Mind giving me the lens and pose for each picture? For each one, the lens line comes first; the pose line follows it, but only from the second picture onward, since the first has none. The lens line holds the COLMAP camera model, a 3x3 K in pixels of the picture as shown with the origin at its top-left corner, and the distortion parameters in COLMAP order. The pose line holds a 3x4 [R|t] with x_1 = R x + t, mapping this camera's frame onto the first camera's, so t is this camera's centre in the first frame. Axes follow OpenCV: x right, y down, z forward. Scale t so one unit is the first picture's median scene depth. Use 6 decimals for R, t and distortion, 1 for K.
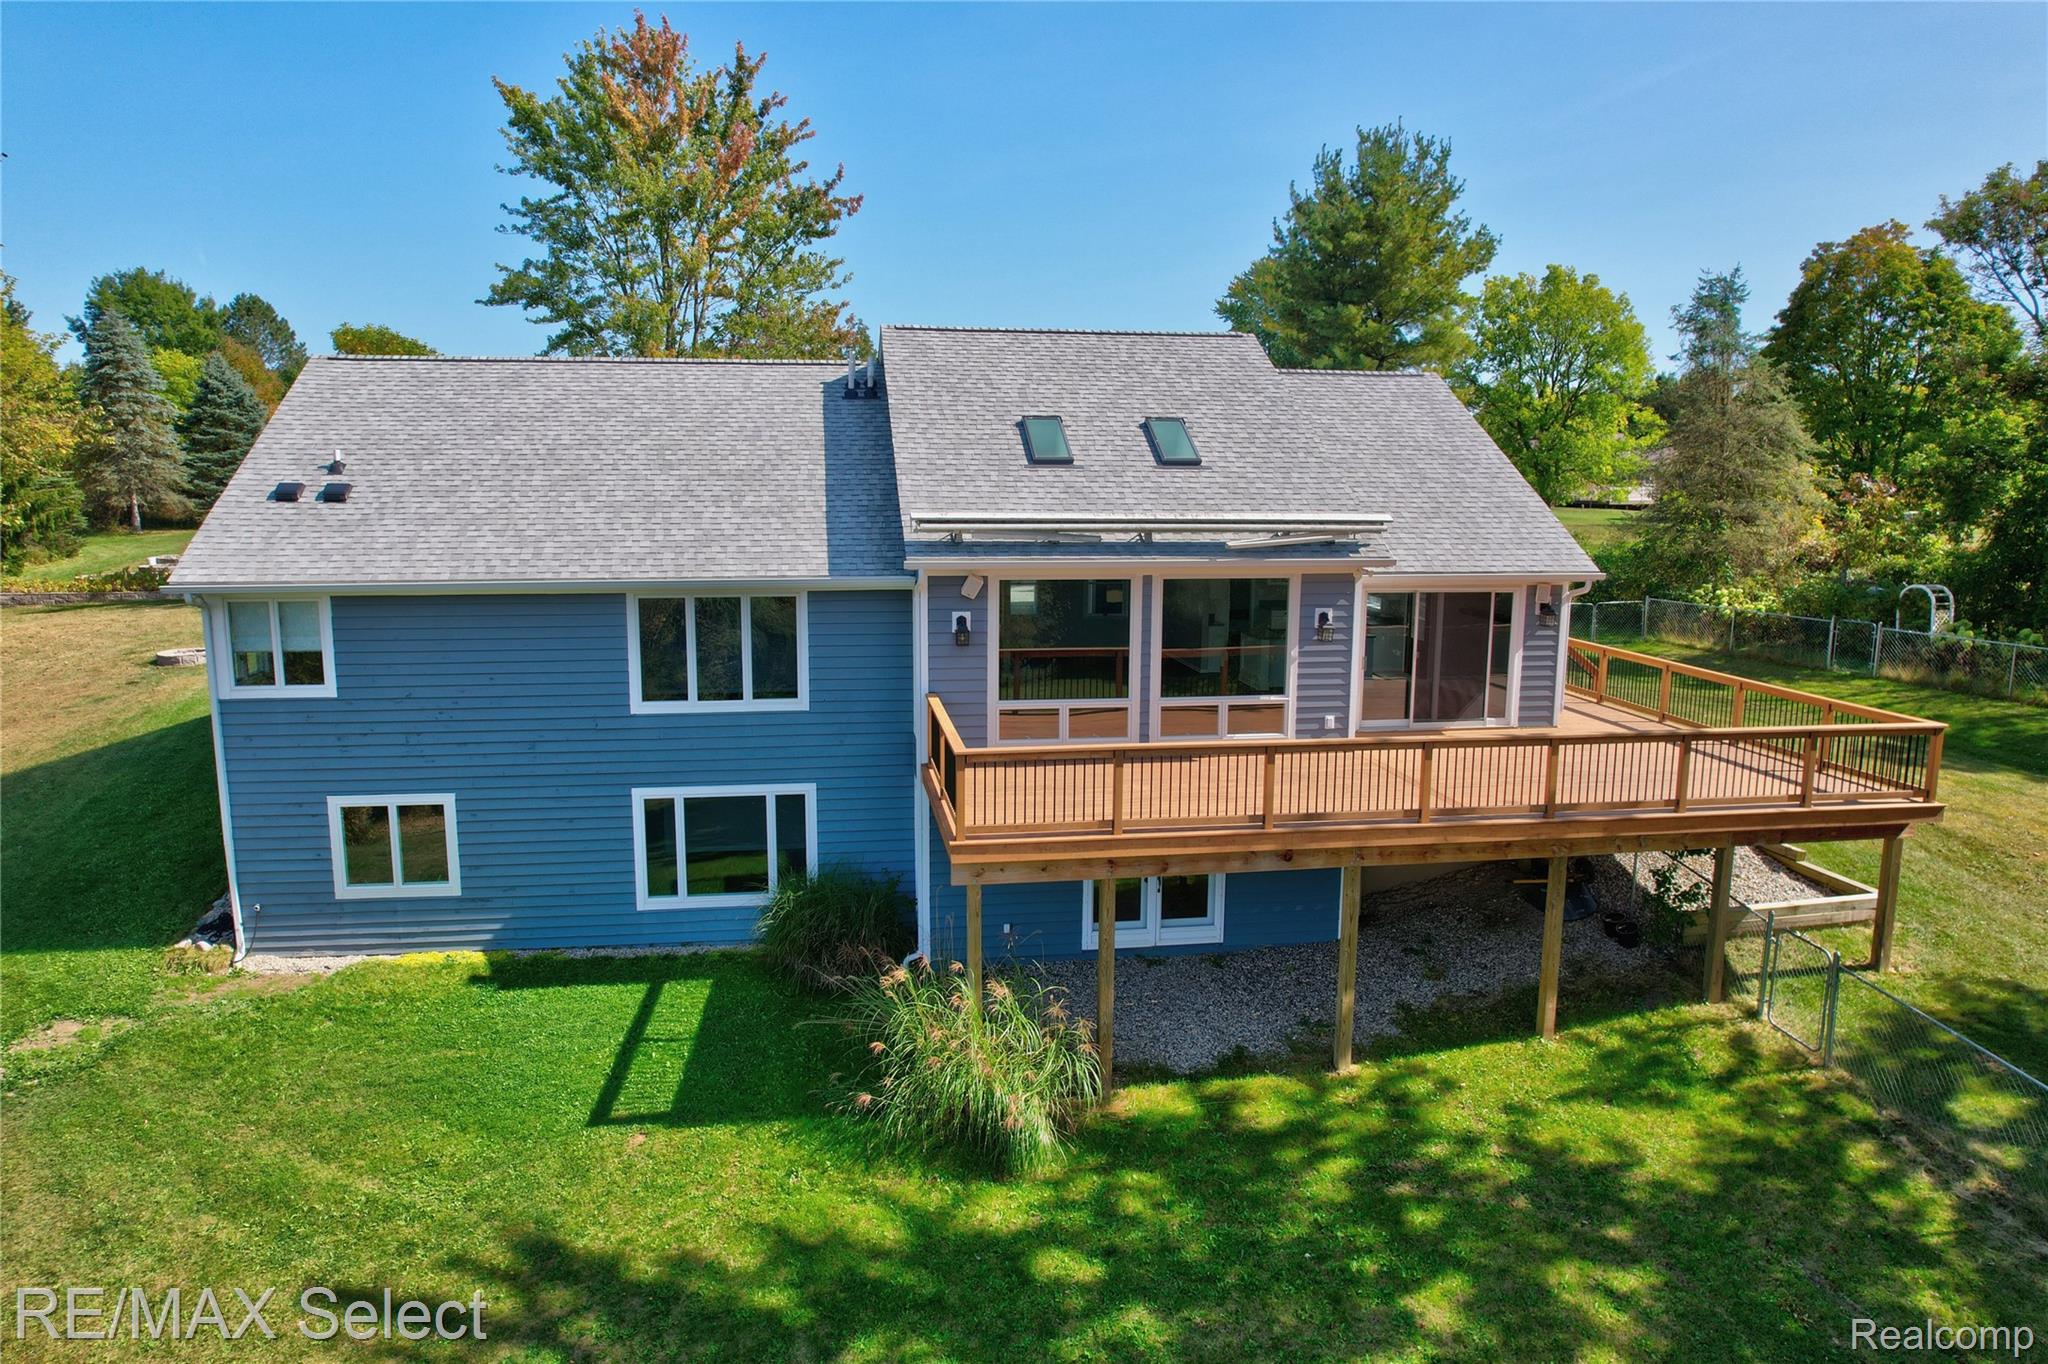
lens RADIAL K [[1311.0, 0, 1020.7], [0, 1311.0, 679.3], [0, 0, 1]] dist [-0.081115, 0.072663]
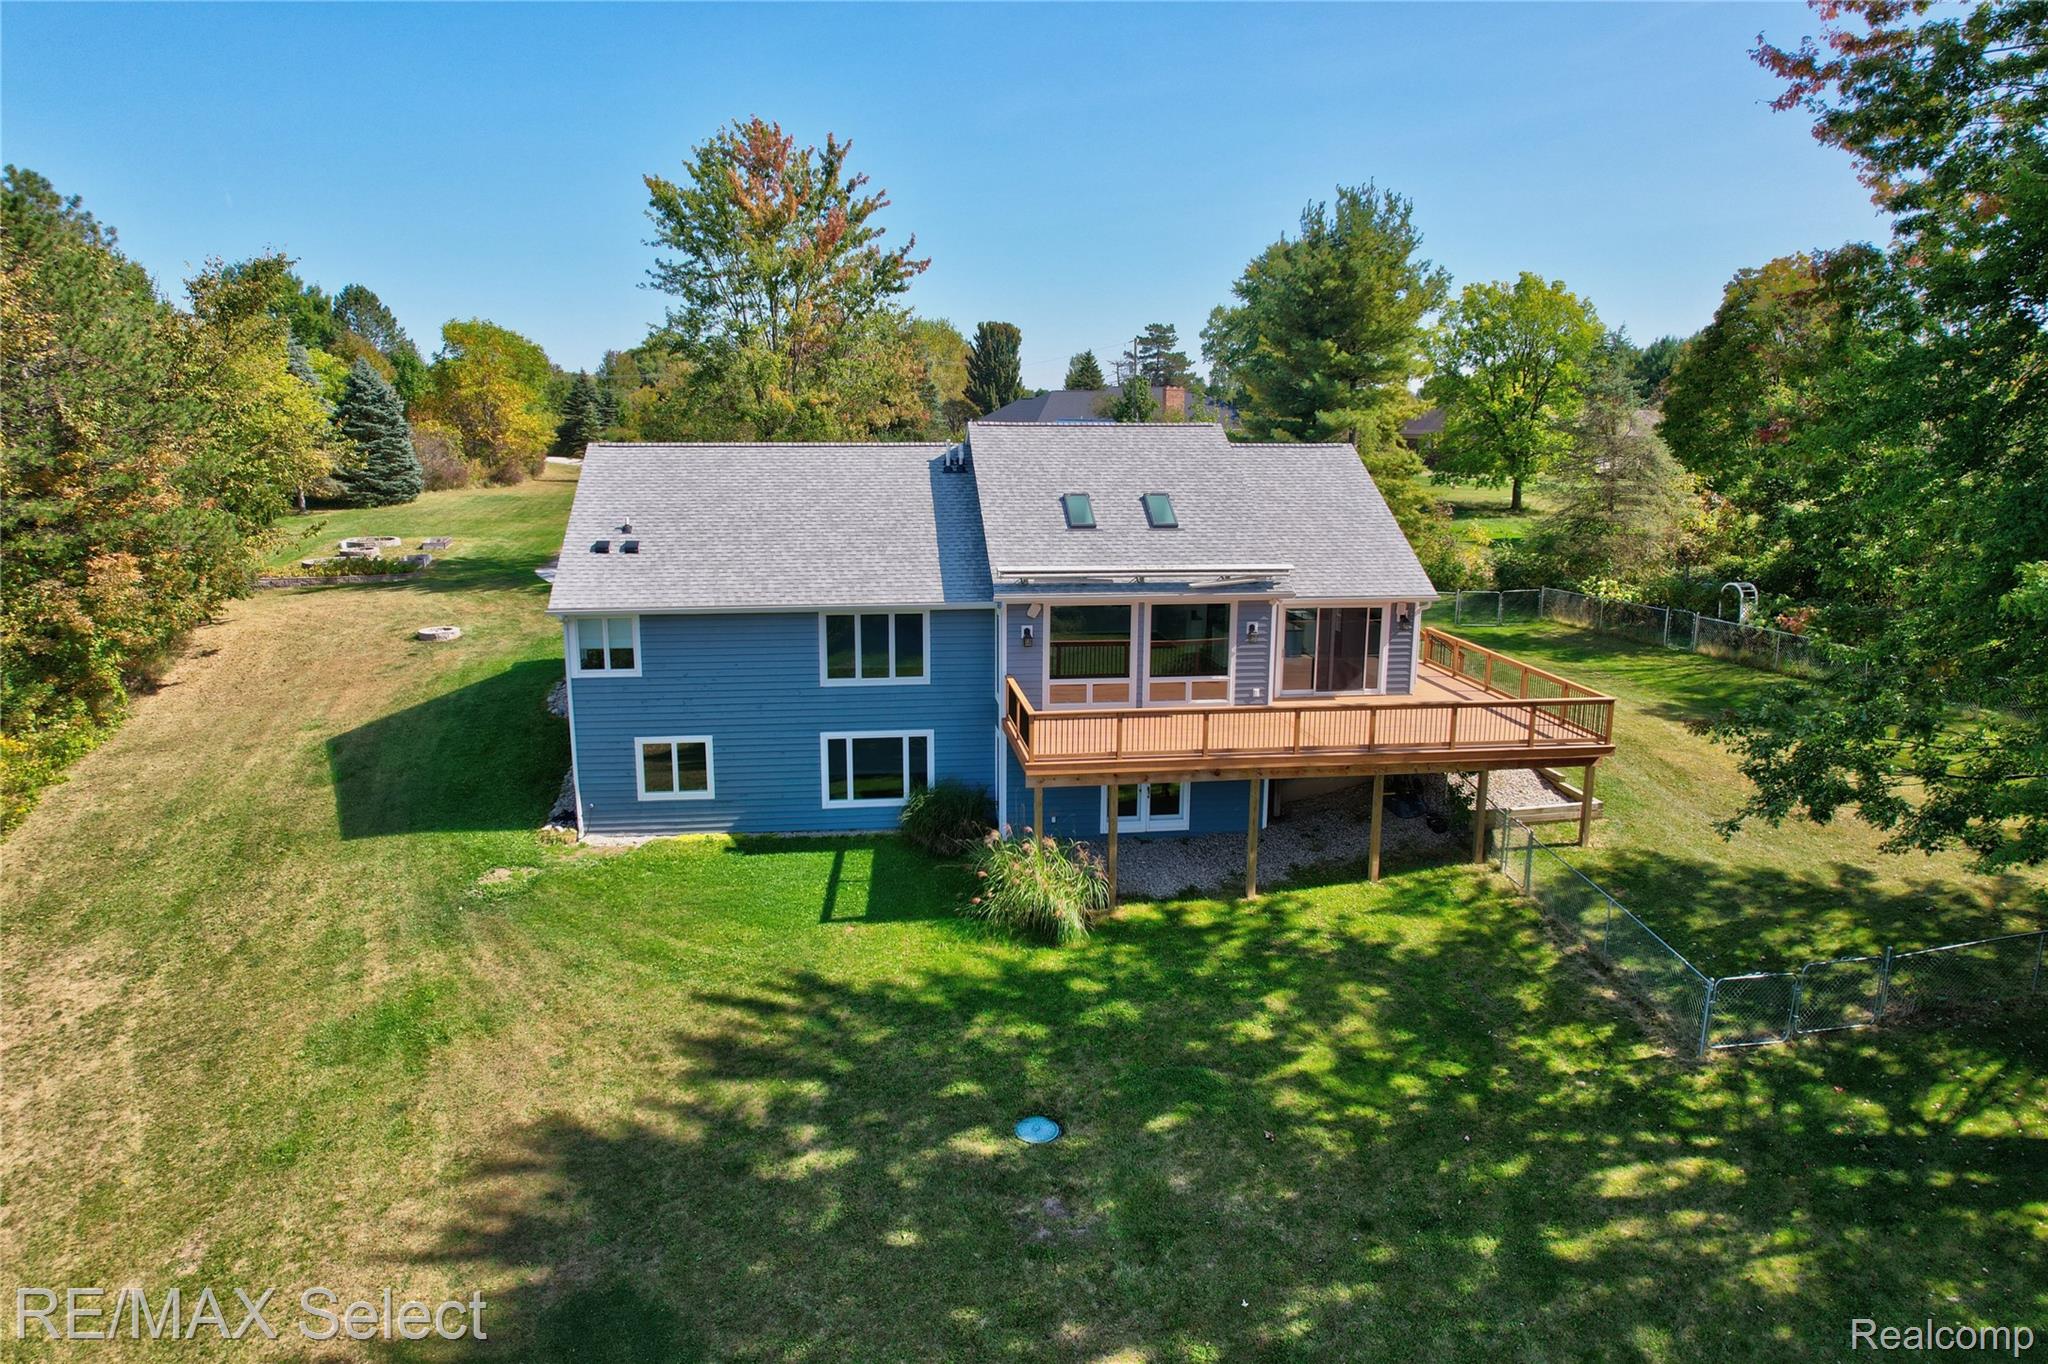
lens RADIAL K [[1311.0, 0, 1020.7], [0, 1311.0, 679.3], [0, 0, 1]] dist [-0.081115, 0.072663]
pose [[0.999769, 0.002943, -0.021304, -0.017254], [-0.001996, 0.999014, 0.044349, -0.054975], [0.021413, -0.044297, 0.998789, -0.614034]]
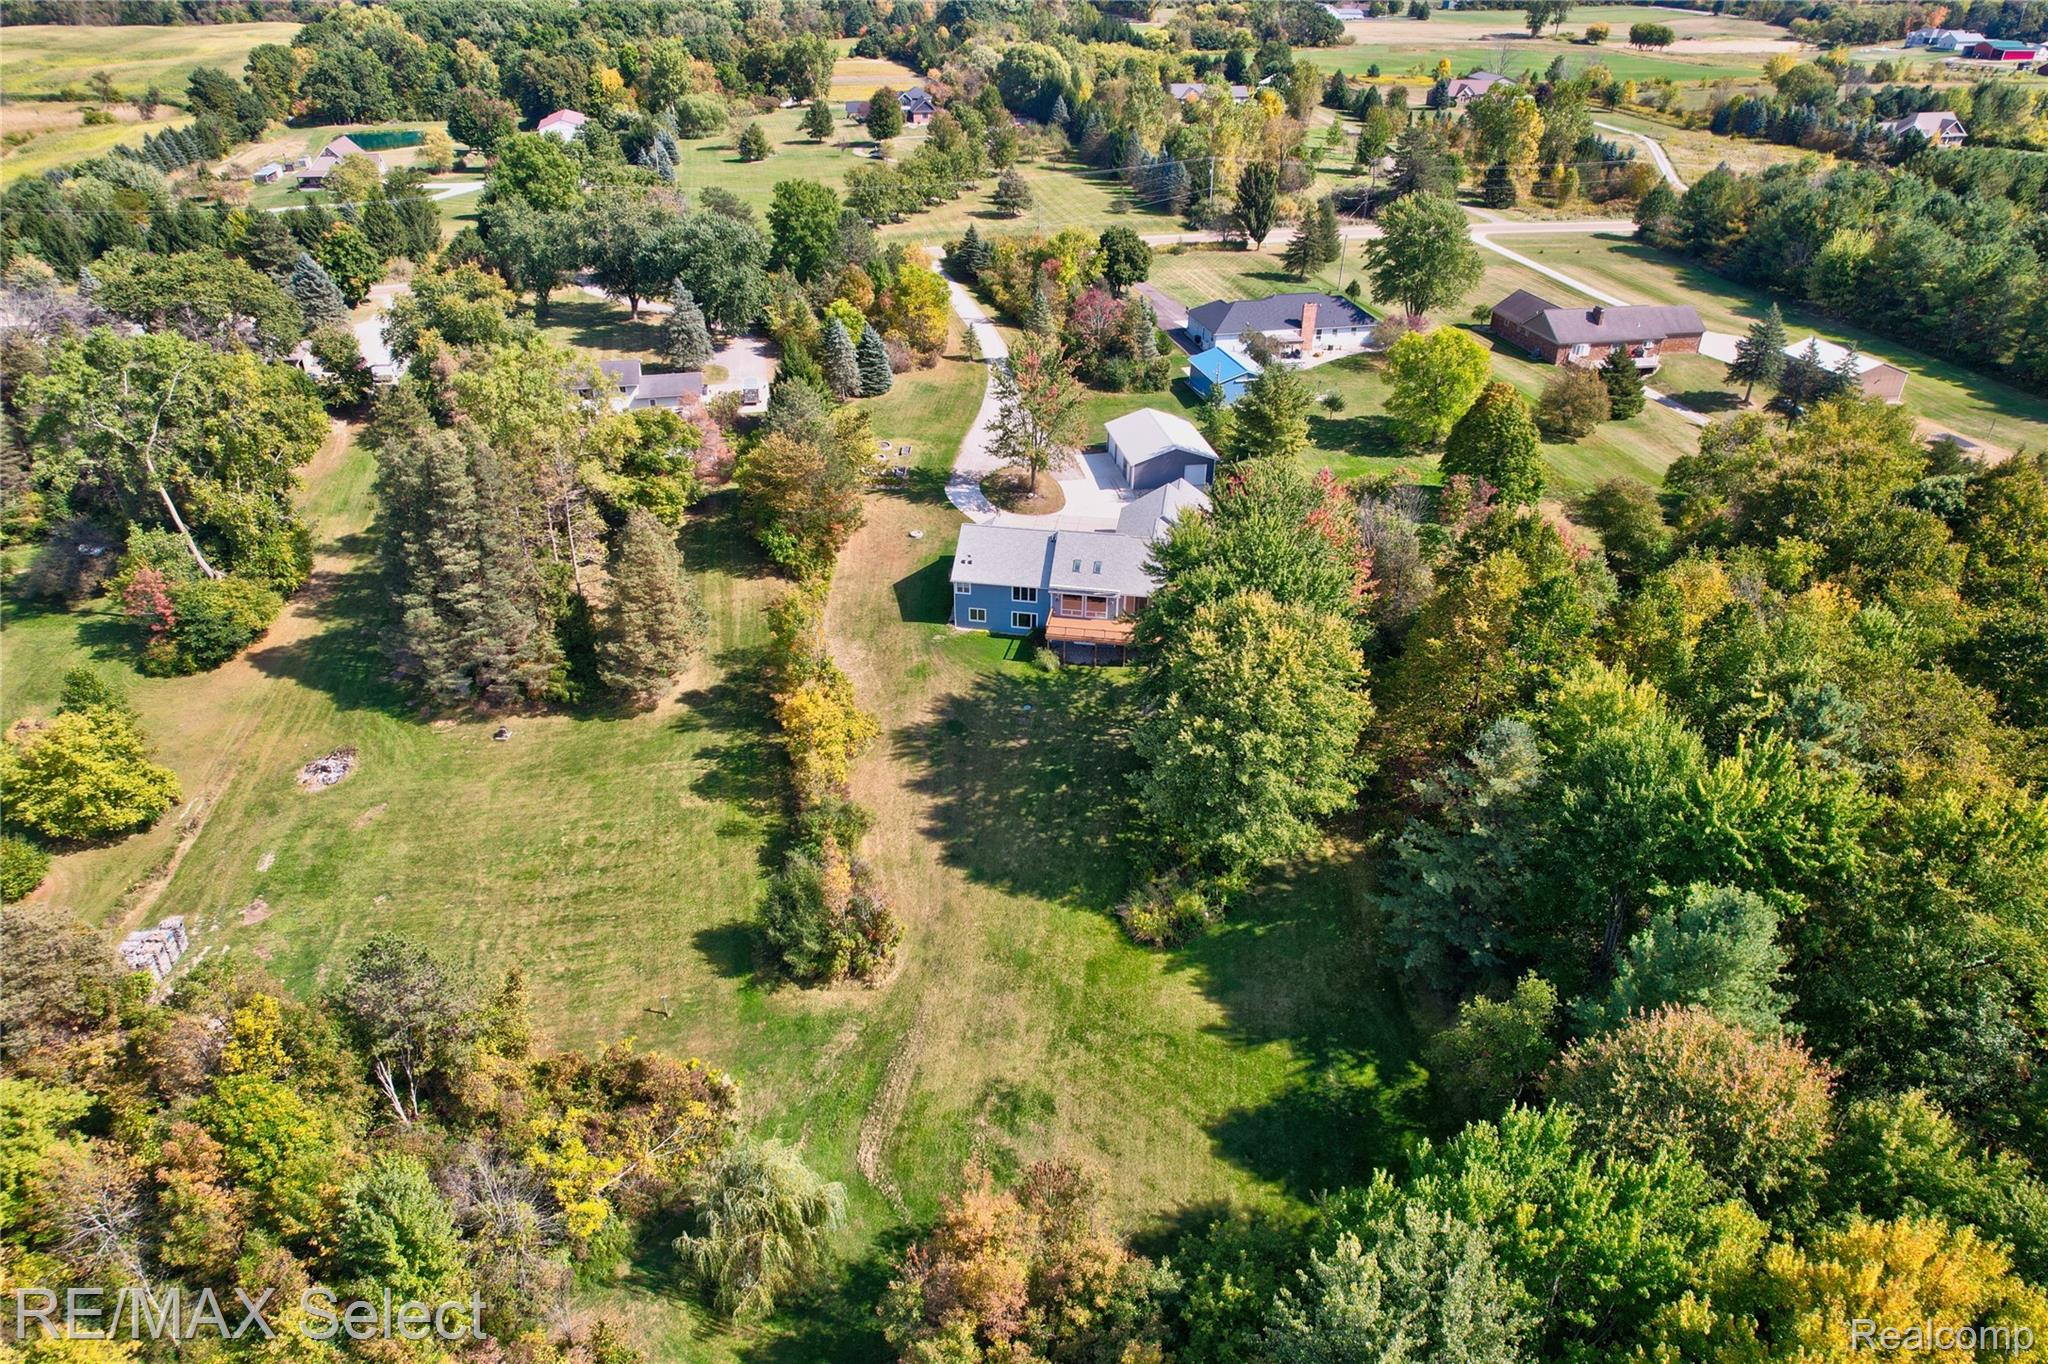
lens RADIAL K [[1311.0, 0, 1020.7], [0, 1311.0, 679.3], [0, 0, 1]] dist [-0.081115, 0.072663]
pose [[0.950812, 0.160031, -0.265228, 1.624351], [-0.053001, 0.927635, 0.369707, -2.128961], [0.305200, -0.337465, 0.890489, -5.217548]]
